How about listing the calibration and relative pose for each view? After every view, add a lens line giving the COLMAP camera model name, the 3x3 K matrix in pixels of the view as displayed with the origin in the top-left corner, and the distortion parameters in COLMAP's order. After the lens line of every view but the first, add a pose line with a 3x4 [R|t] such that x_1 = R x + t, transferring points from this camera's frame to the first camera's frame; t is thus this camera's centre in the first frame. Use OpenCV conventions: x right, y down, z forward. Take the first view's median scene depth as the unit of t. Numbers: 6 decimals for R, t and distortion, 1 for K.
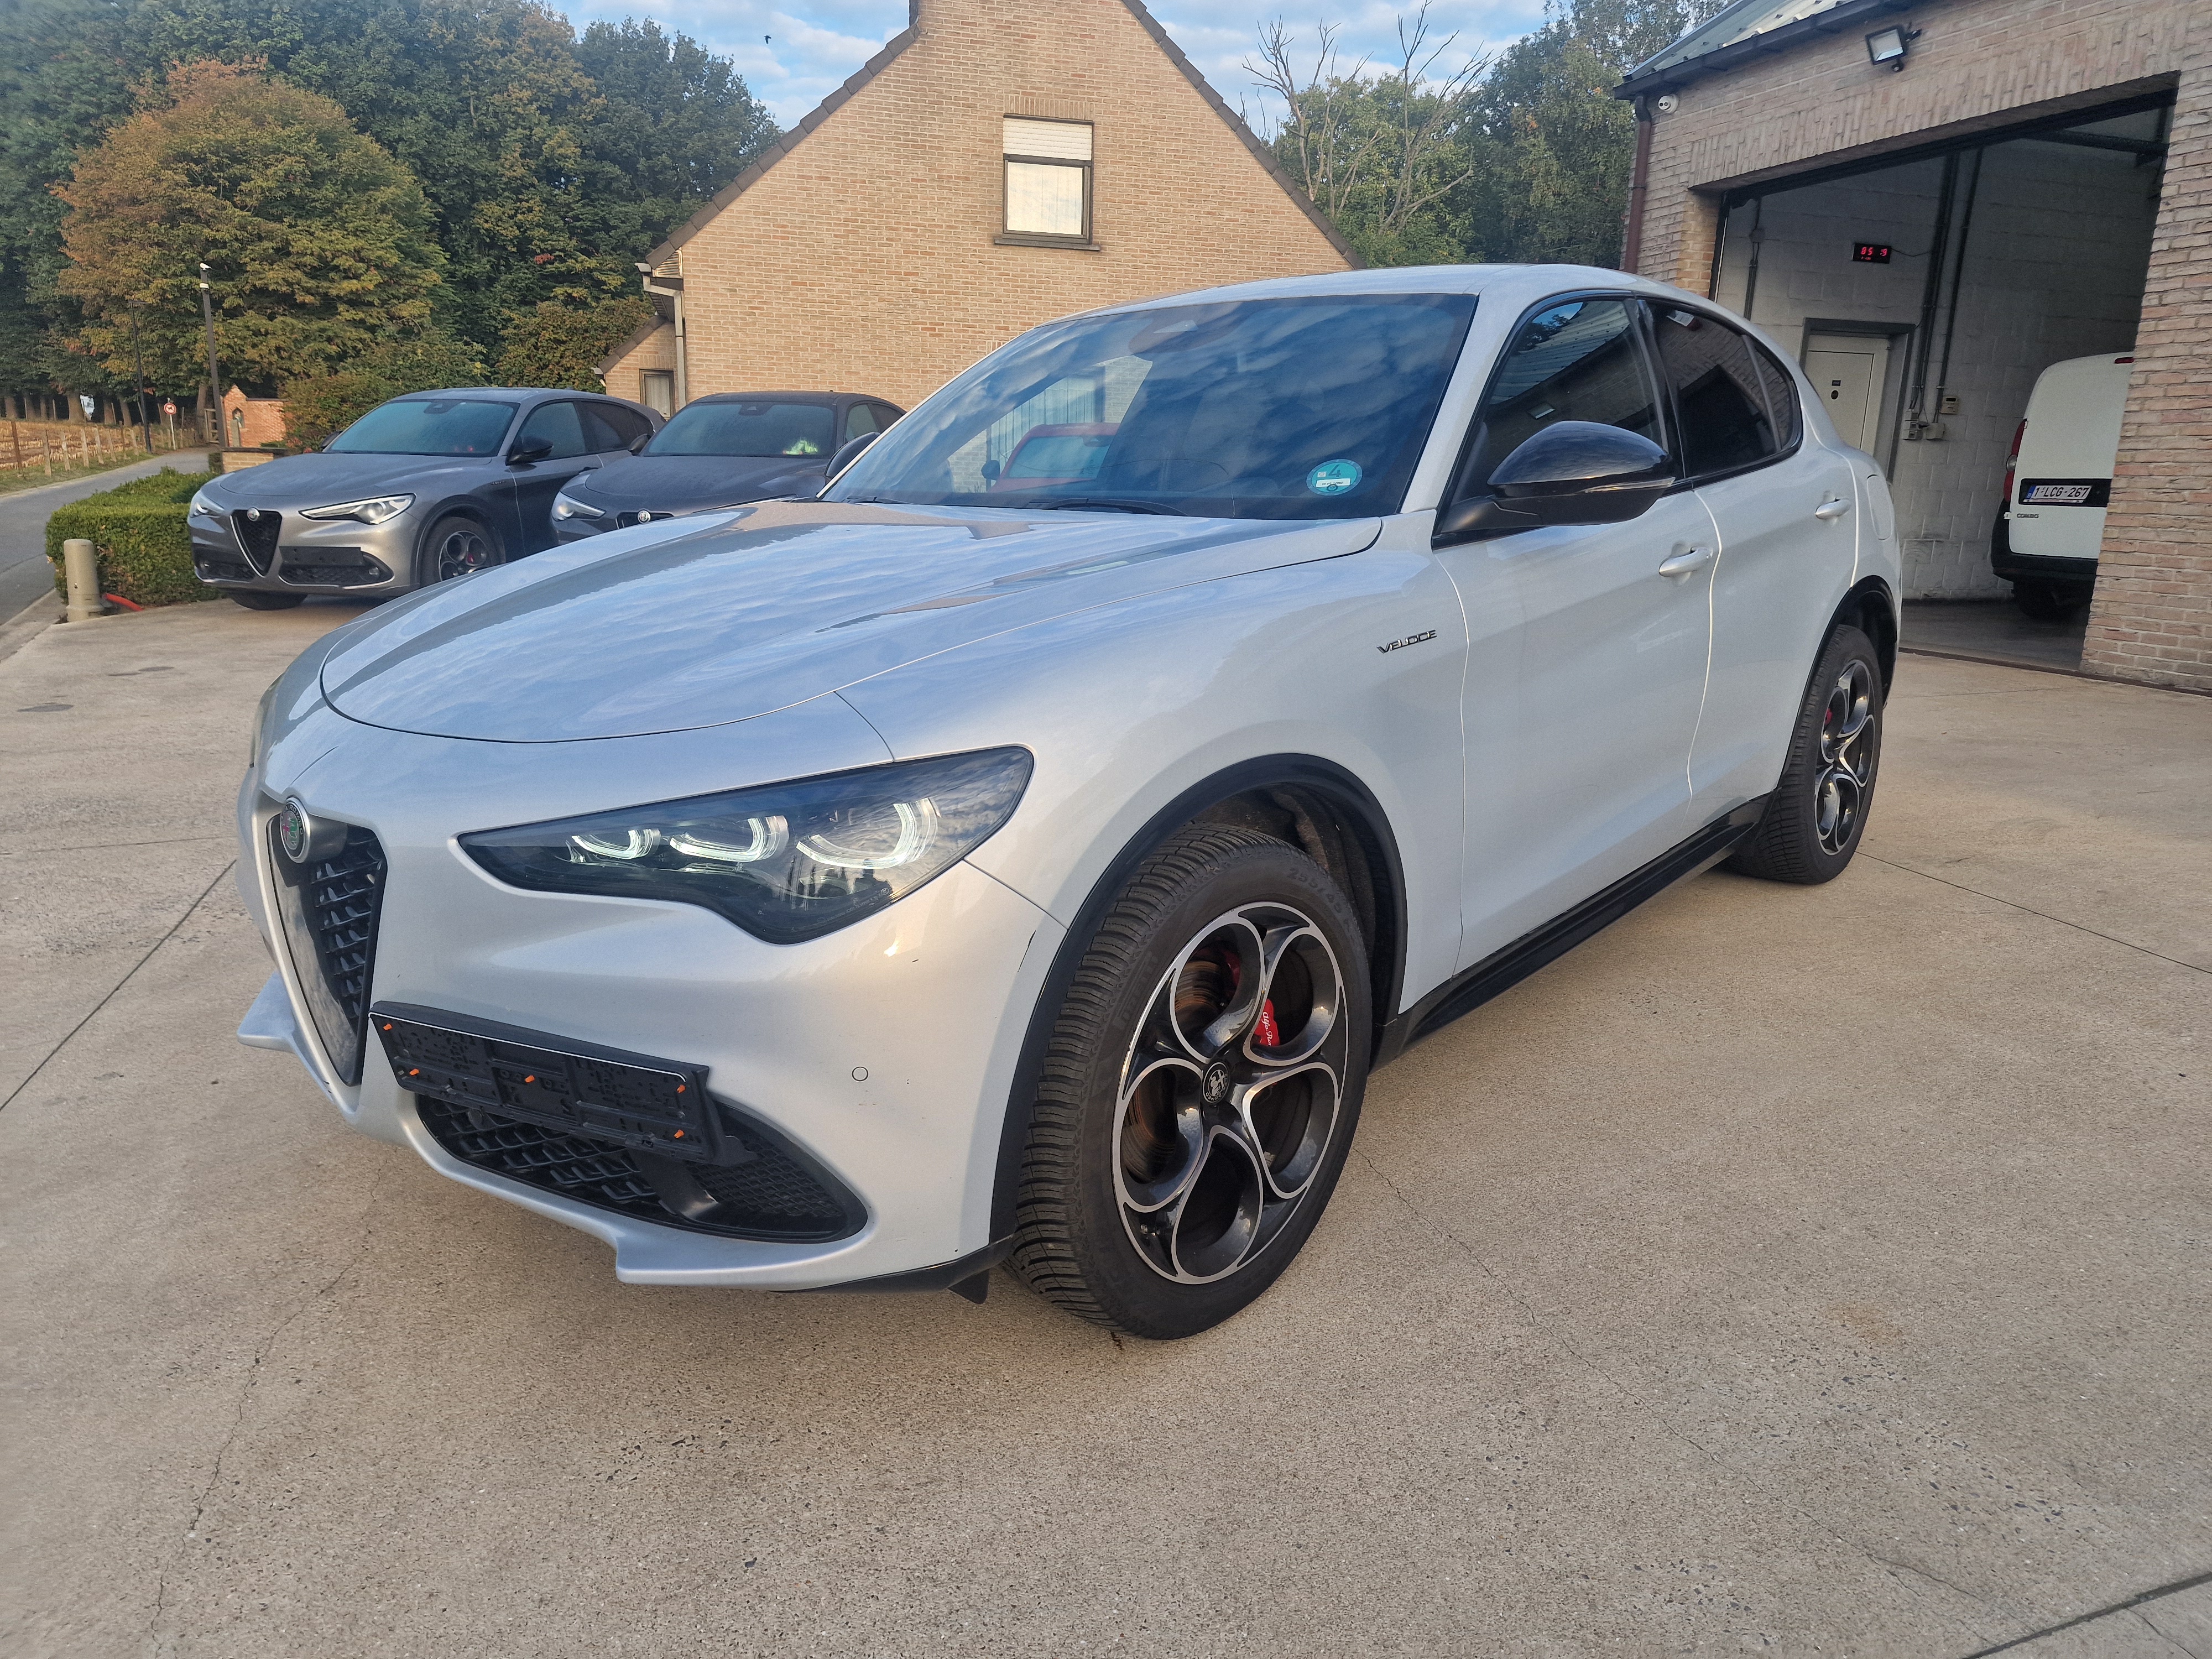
lens RADIAL K [[1509.8, 0, 1106.2], [0, 1509.8, 801.7], [0, 0, 1]] dist [0.068534, -0.059451]
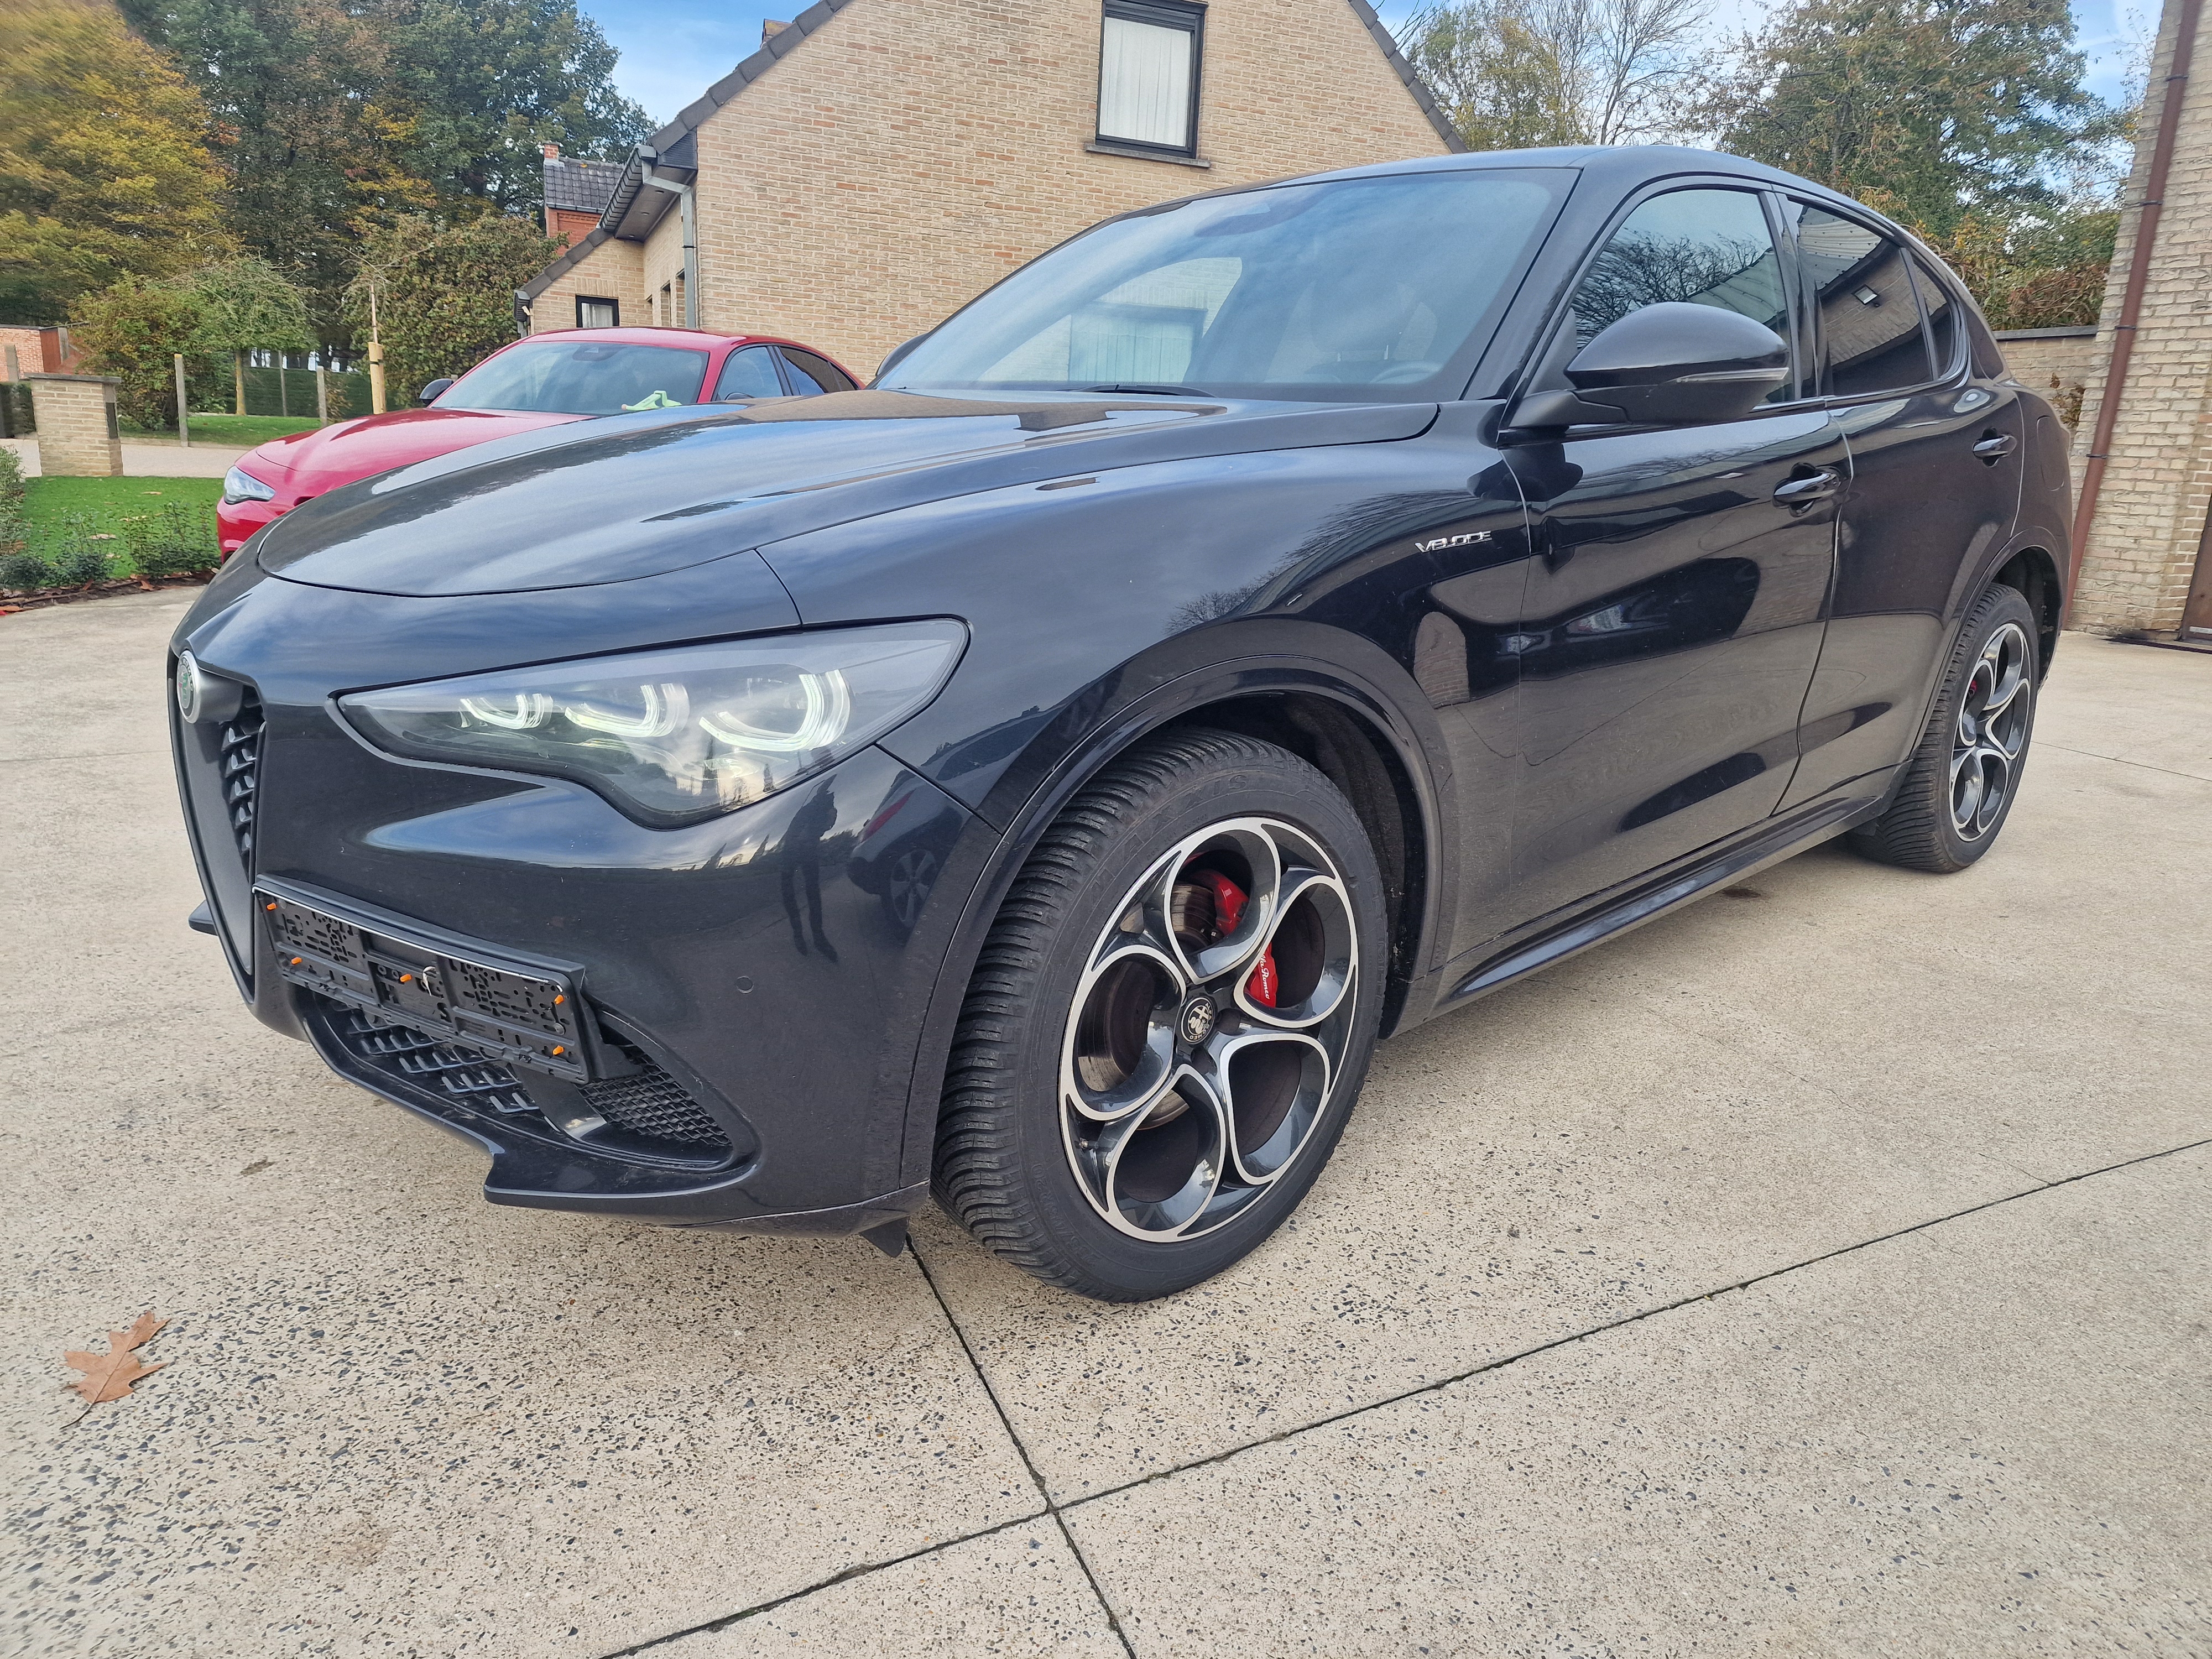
lens RADIAL K [[1503.8, 0, 1139.3], [0, 1503.8, 838.4], [0, 0, 1]] dist [0.078617, -0.069396]
pose [[0.990458, -0.004058, 0.137757, -0.267207], [-0.001007, 0.999327, 0.036676, -0.056756], [-0.137813, -0.036465, 0.989787, 0.317853]]
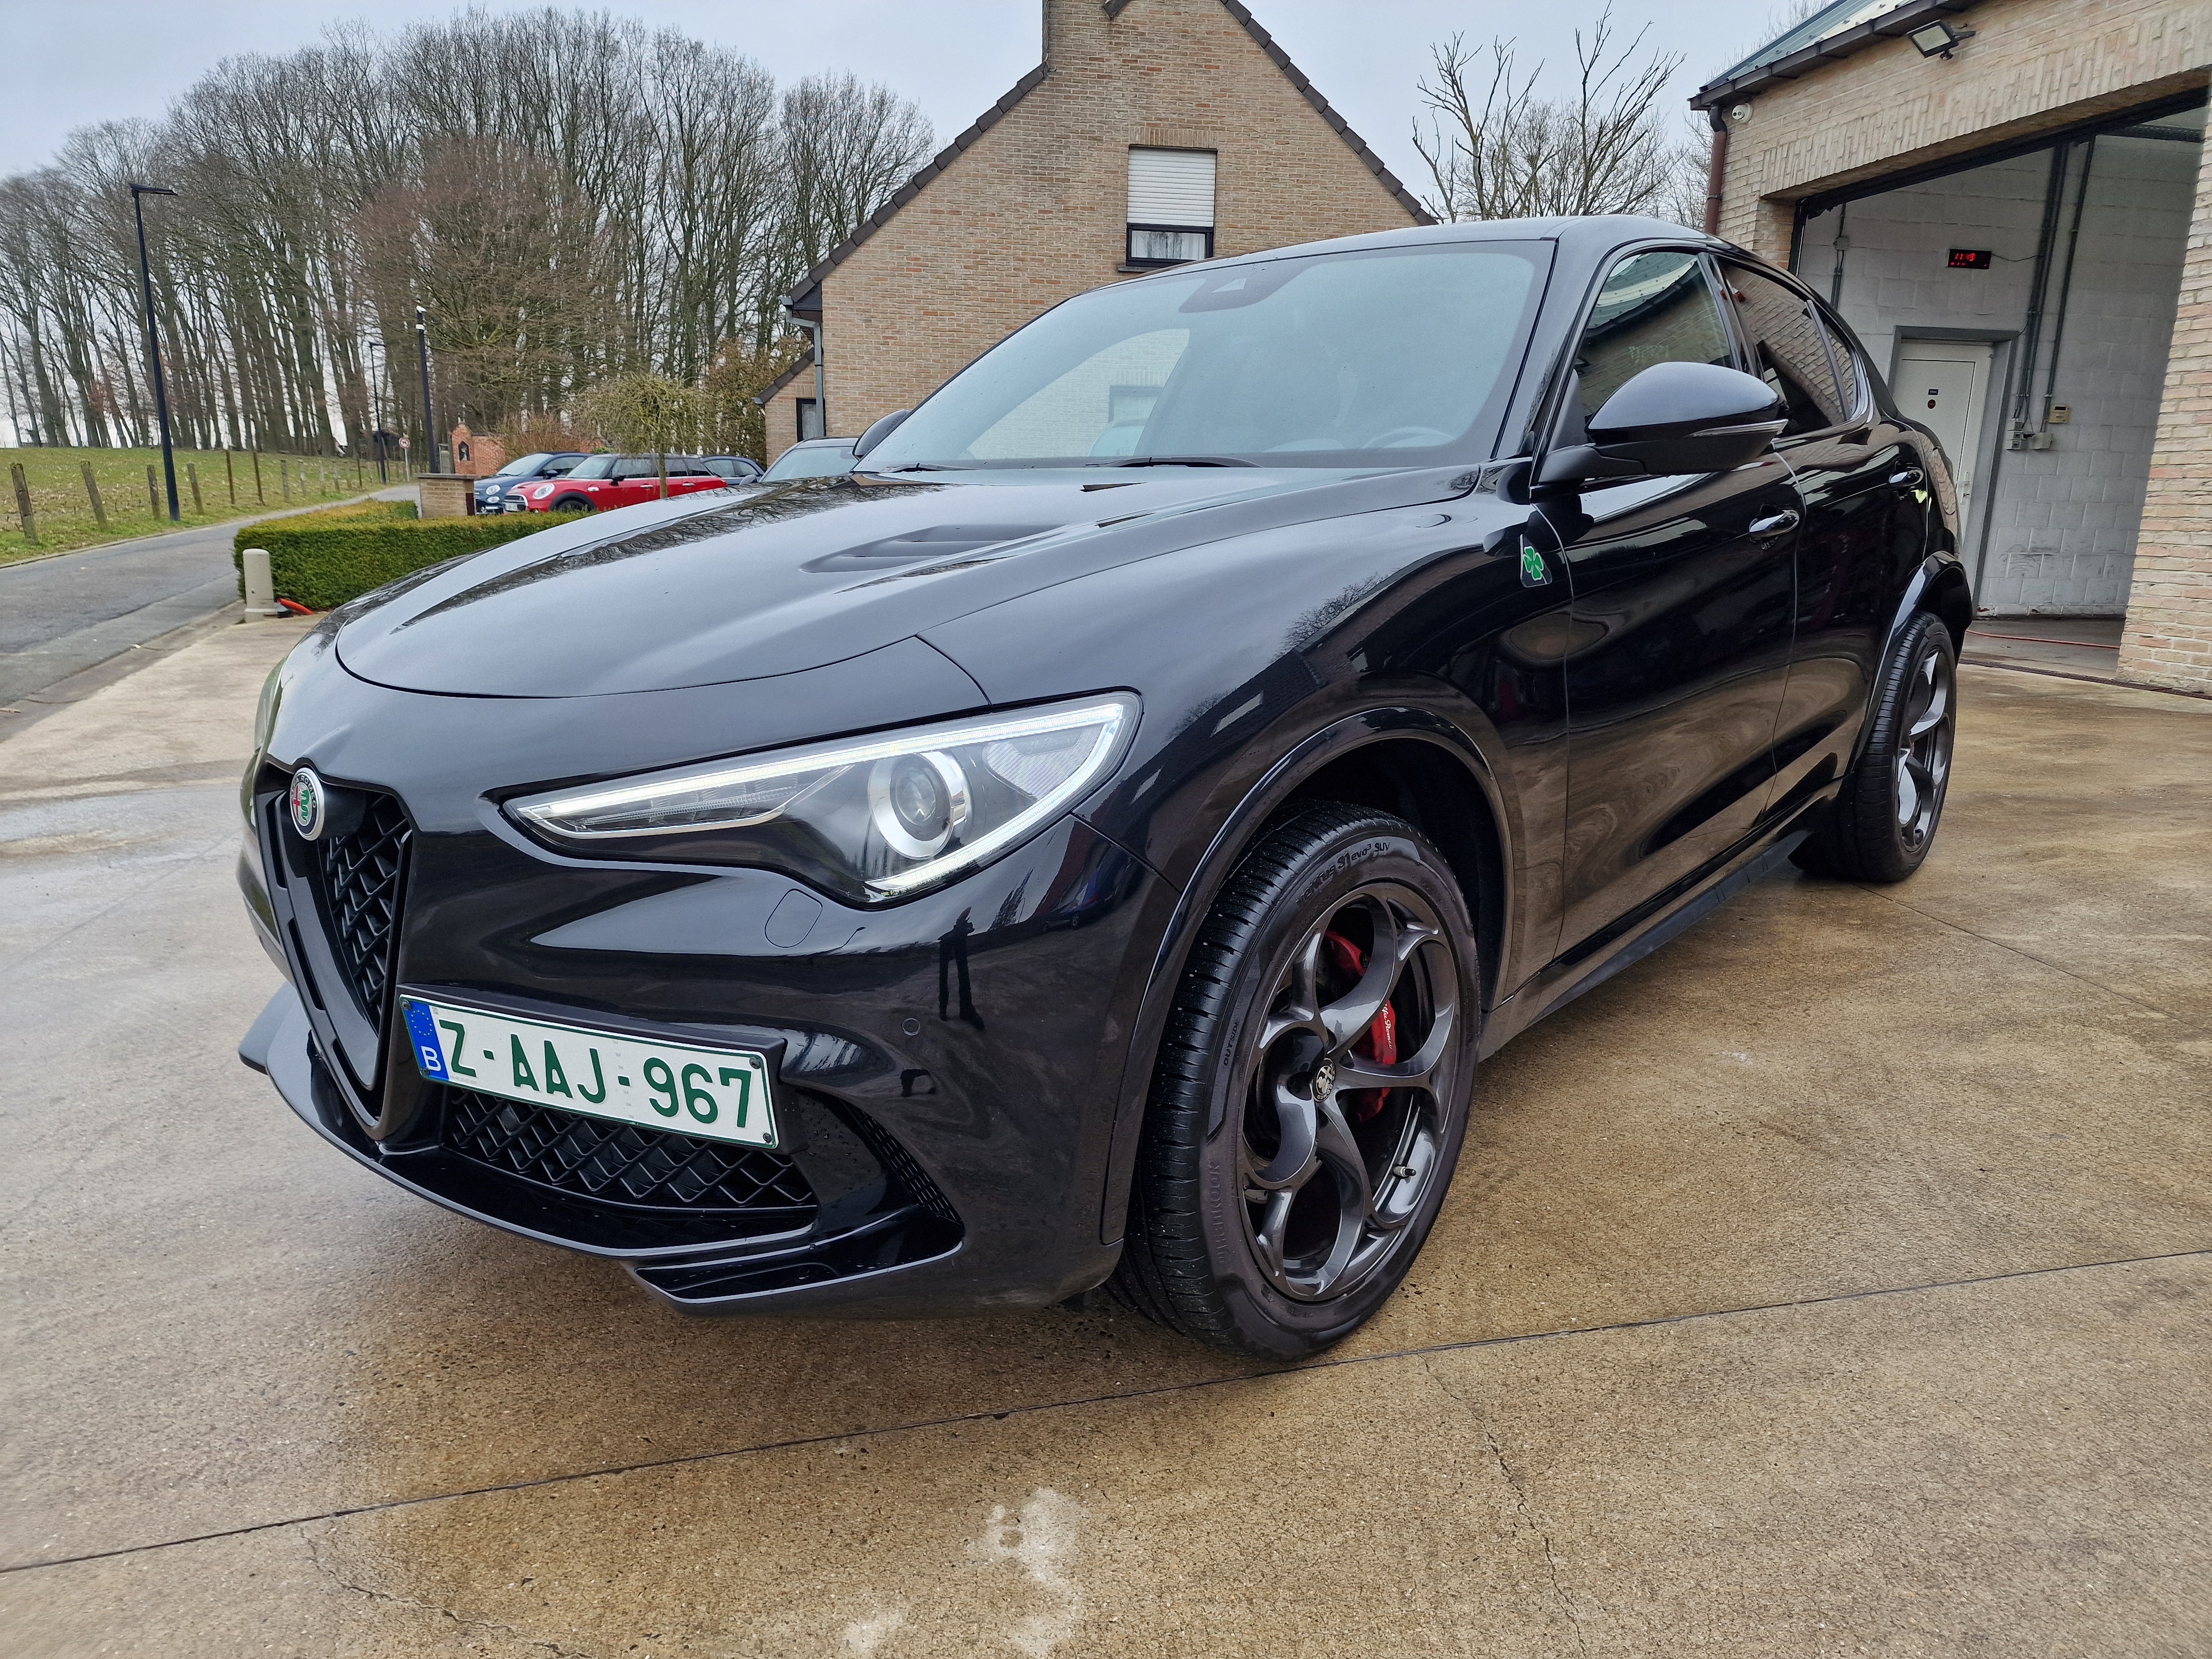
lens RADIAL K [[1509.6, 0, 1111.5], [0, 1509.6, 820.0], [0, 0, 1]] dist [0.071426, -0.063219]
pose [[0.992889, 0.021284, -0.117126, 0.085943], [-0.022110, 0.999739, -0.005752, 0.018071], [0.116973, 0.008300, 0.993100, -0.033659]]
